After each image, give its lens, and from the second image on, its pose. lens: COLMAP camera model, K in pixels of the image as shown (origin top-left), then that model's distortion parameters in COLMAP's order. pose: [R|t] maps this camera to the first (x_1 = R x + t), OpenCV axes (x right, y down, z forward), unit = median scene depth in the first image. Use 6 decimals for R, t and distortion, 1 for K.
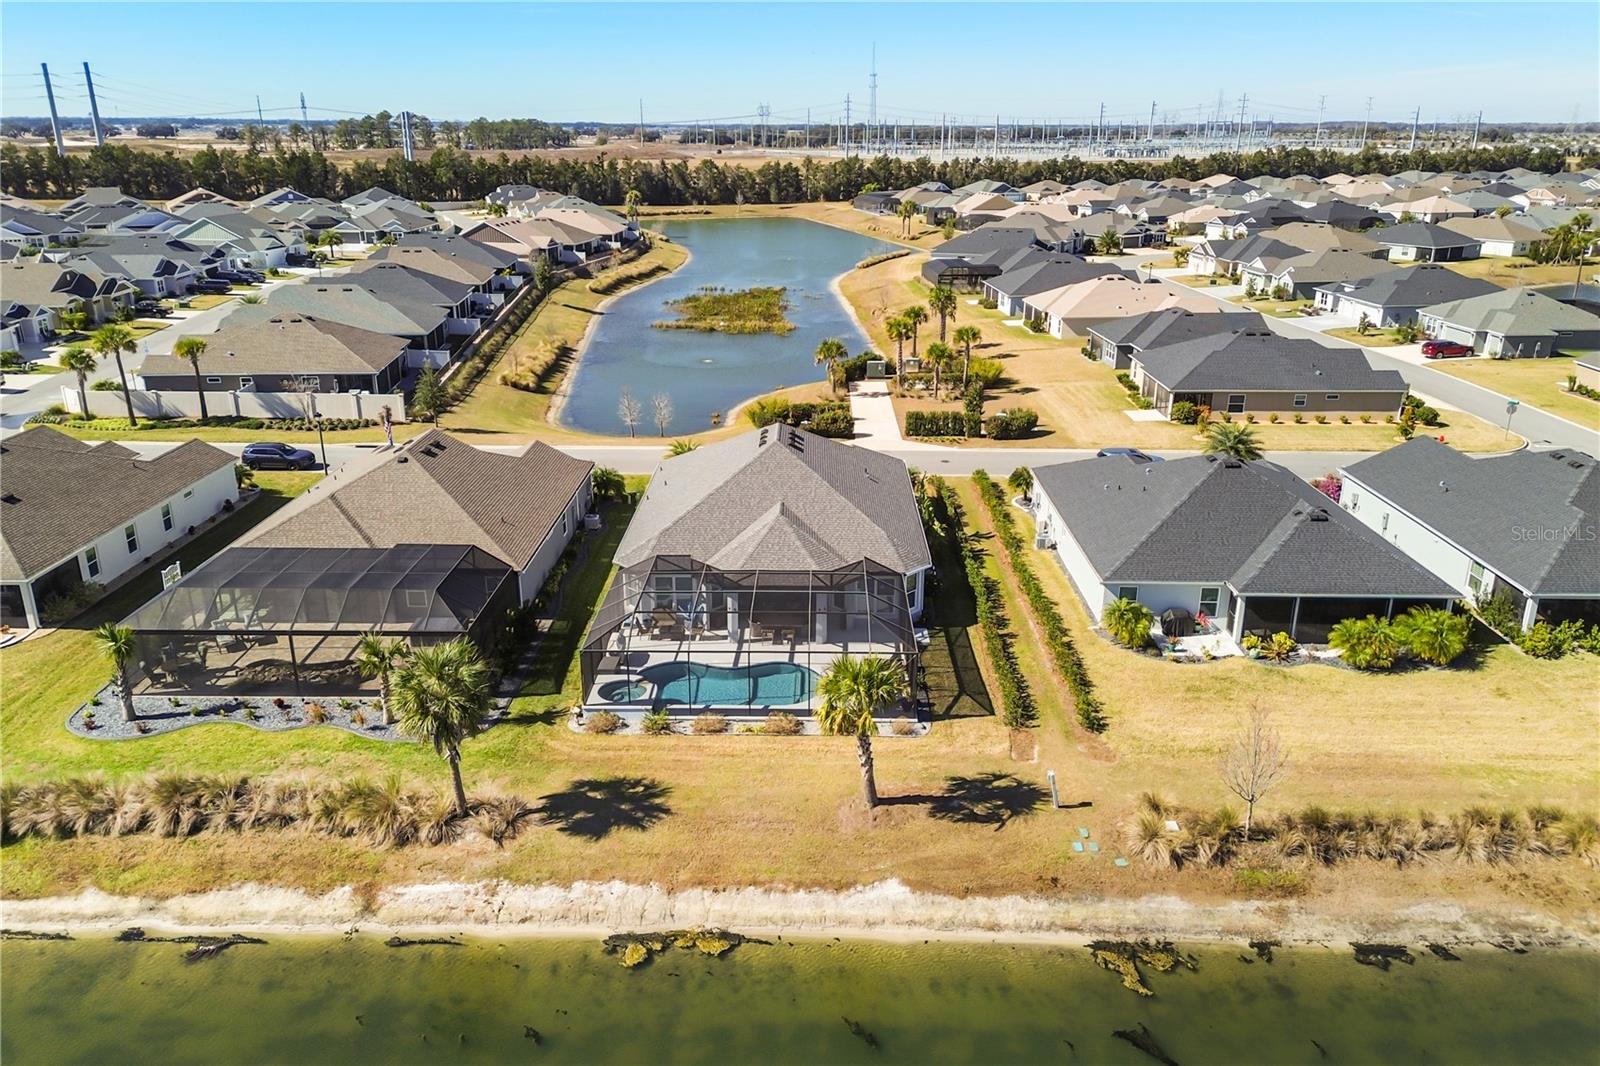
lens RADIAL K [[1128.8, 0, 800.0], [0, 1128.8, 533.0], [0, 0, 1]] dist [0.073050, -0.069054]
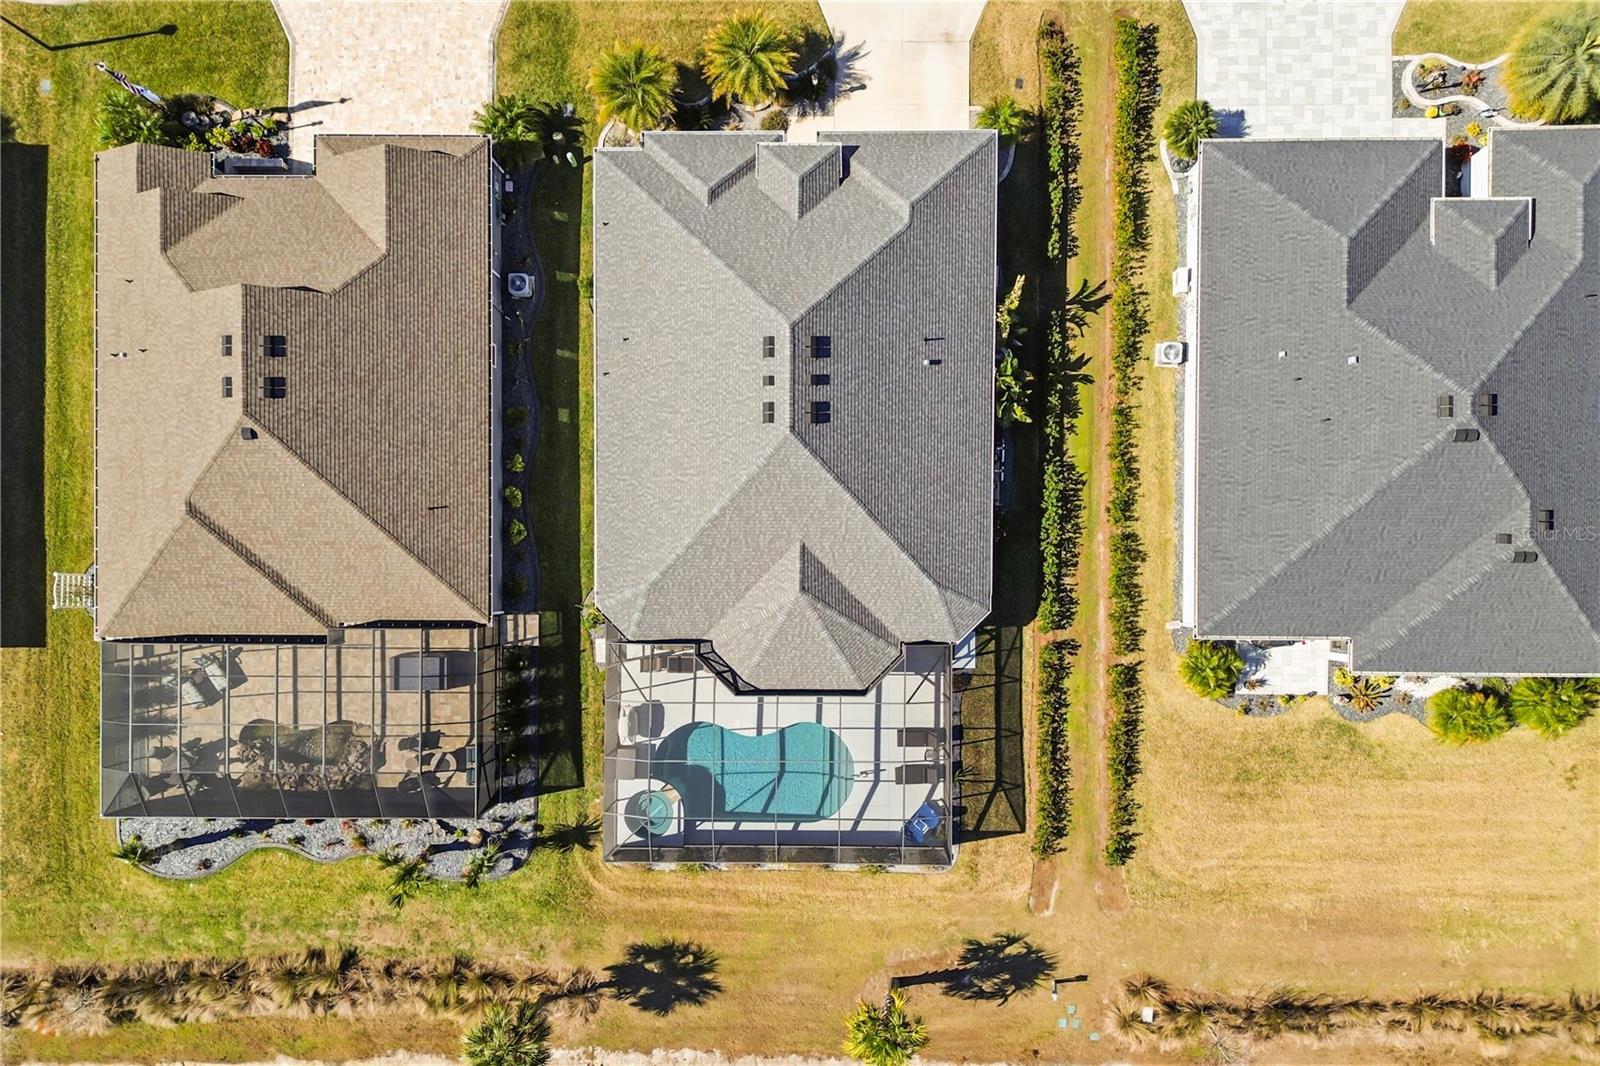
lens RADIAL K [[1128.8, 0, 800.0], [0, 1128.8, 533.0], [0, 0, 1]] dist [0.073050, -0.069054]
pose [[0.999452, -0.009707, -0.031636, 0.006691], [0.033064, 0.331841, 0.942756, -0.741883], [0.001347, -0.943285, 0.331980, 0.772525]]
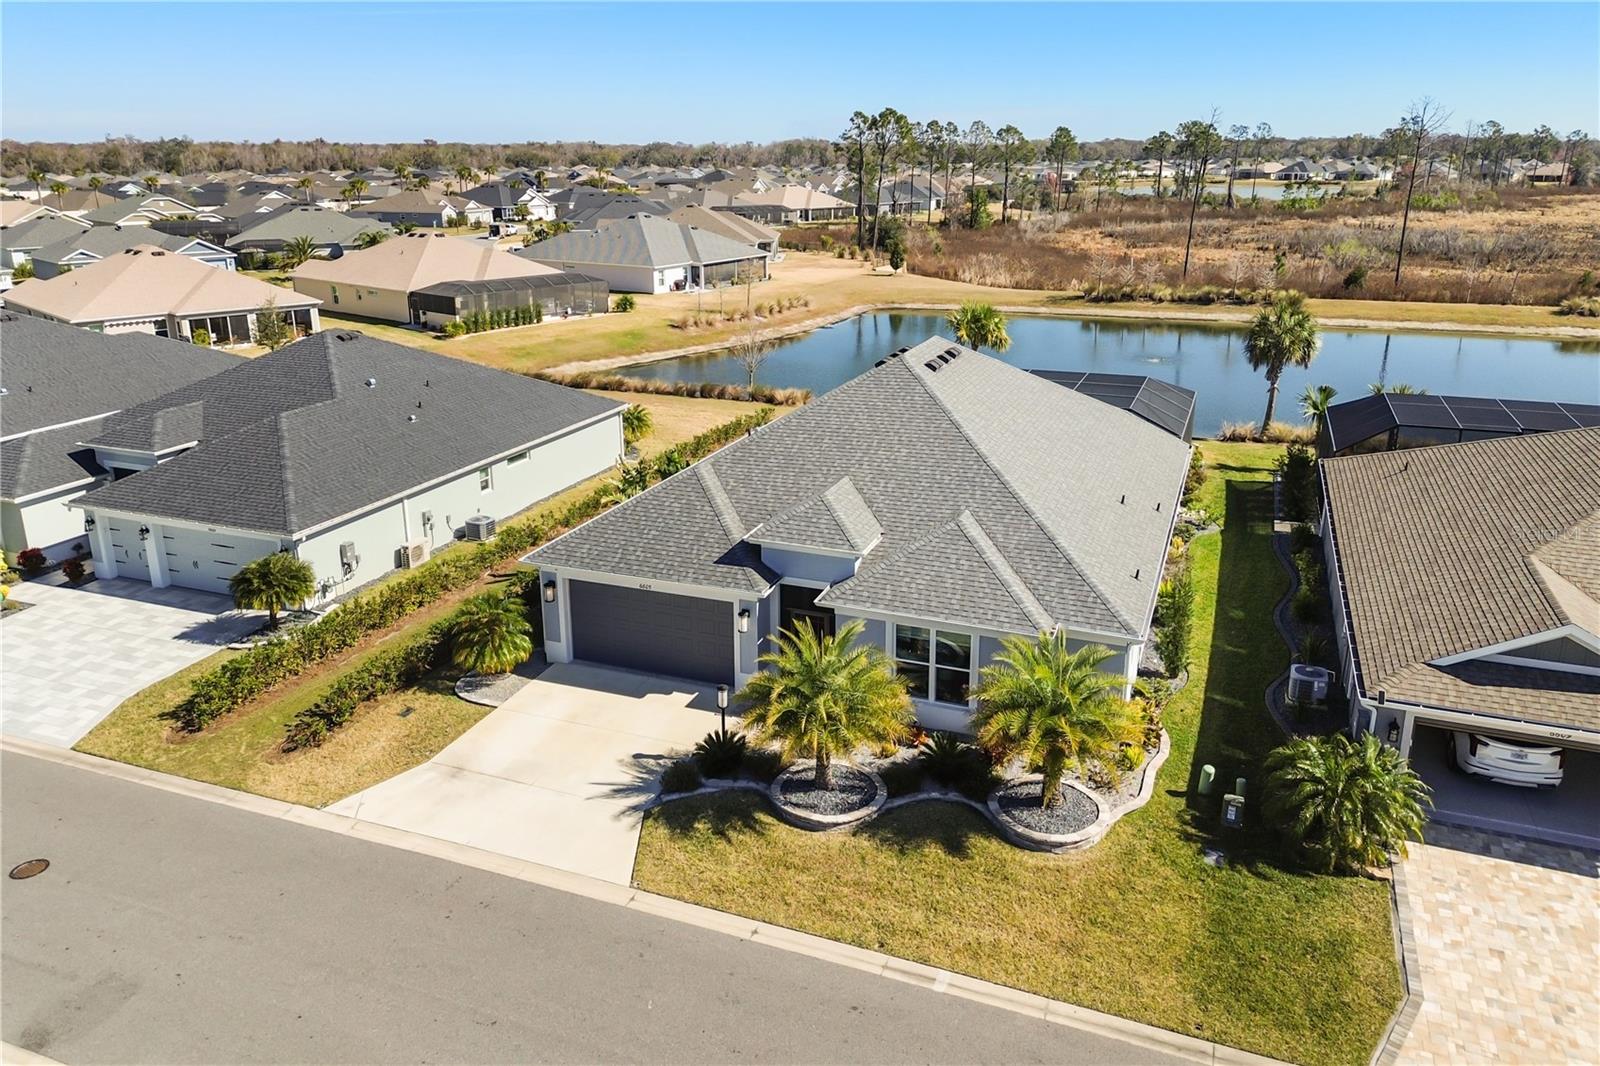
lens RADIAL K [[1115.0, 0, 800.0], [0, 1115.0, 533.0], [0, 0, 1]] dist [0.099998, -0.109183]
pose [[-0.934831, -0.111188, 0.337237, -0.177101], [0.121611, 0.792032, 0.598244, -0.390669], [-0.333620, 0.600269, -0.726894, 1.624284]]
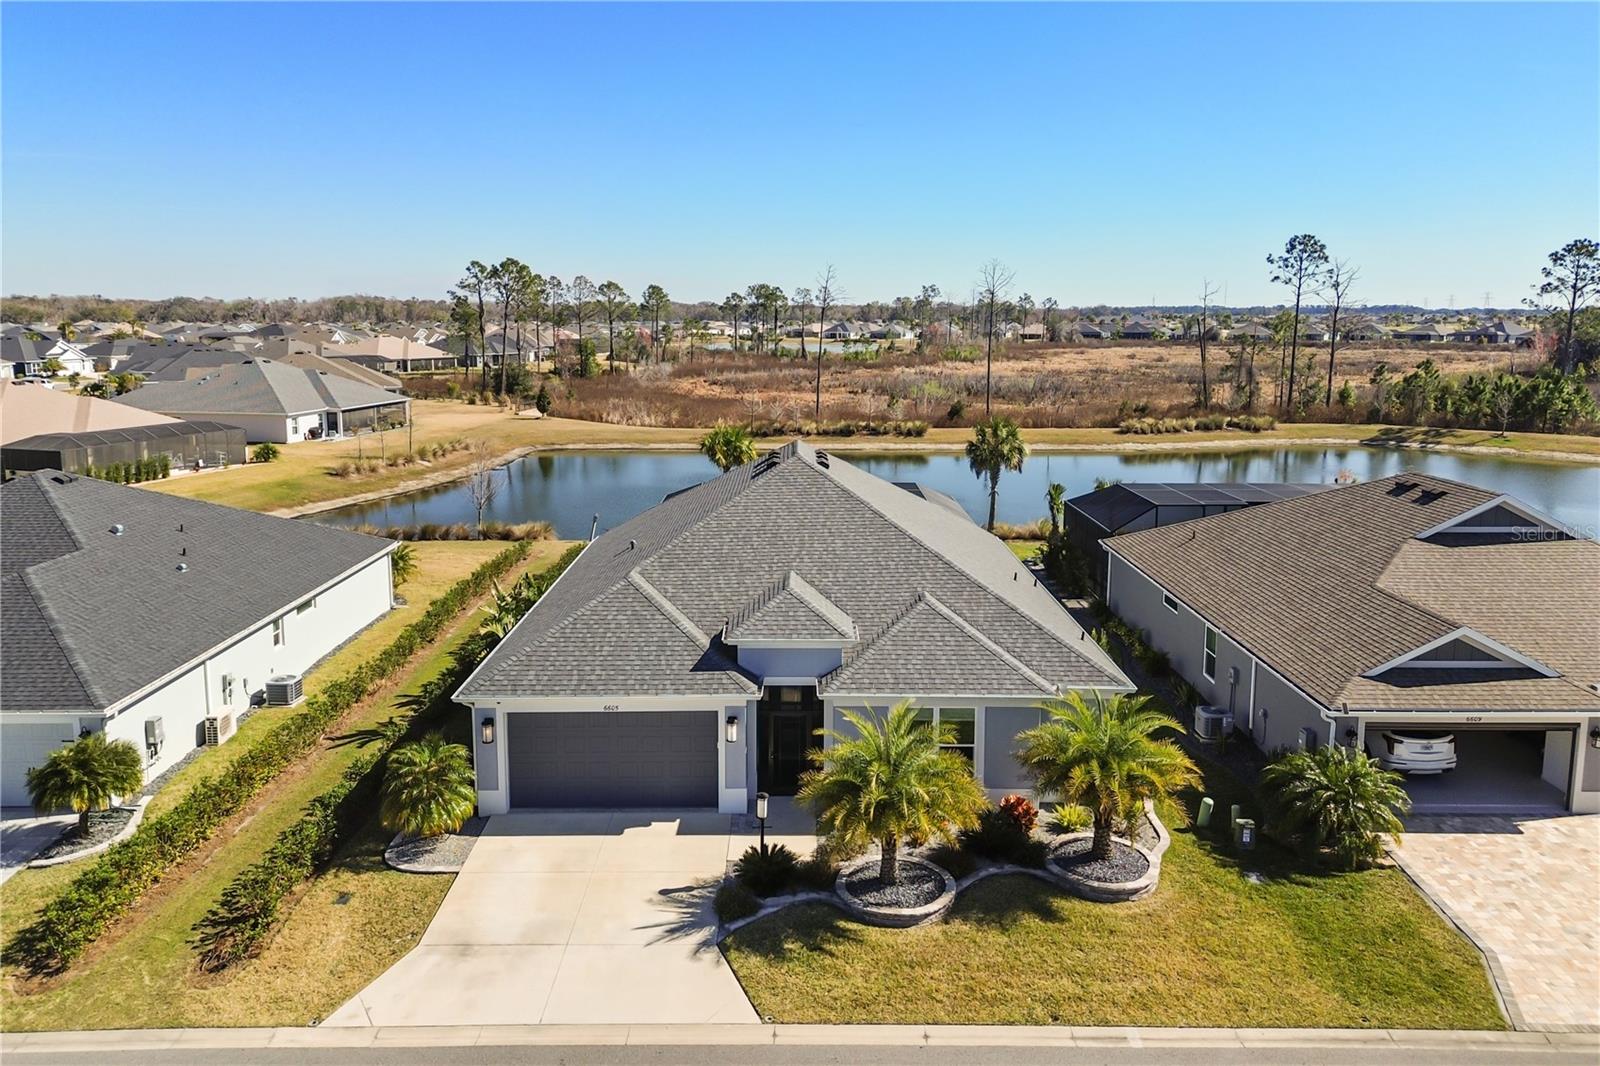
lens RADIAL K [[1128.8, 0, 800.0], [0, 1128.8, 533.0], [0, 0, 1]] dist [0.073050, -0.069054]
pose [[-0.999856, 0.002202, -0.016853, -0.012335], [-0.006661, 0.861462, 0.507778, -0.374029], [0.015637, 0.507817, -0.861323, 1.657866]]
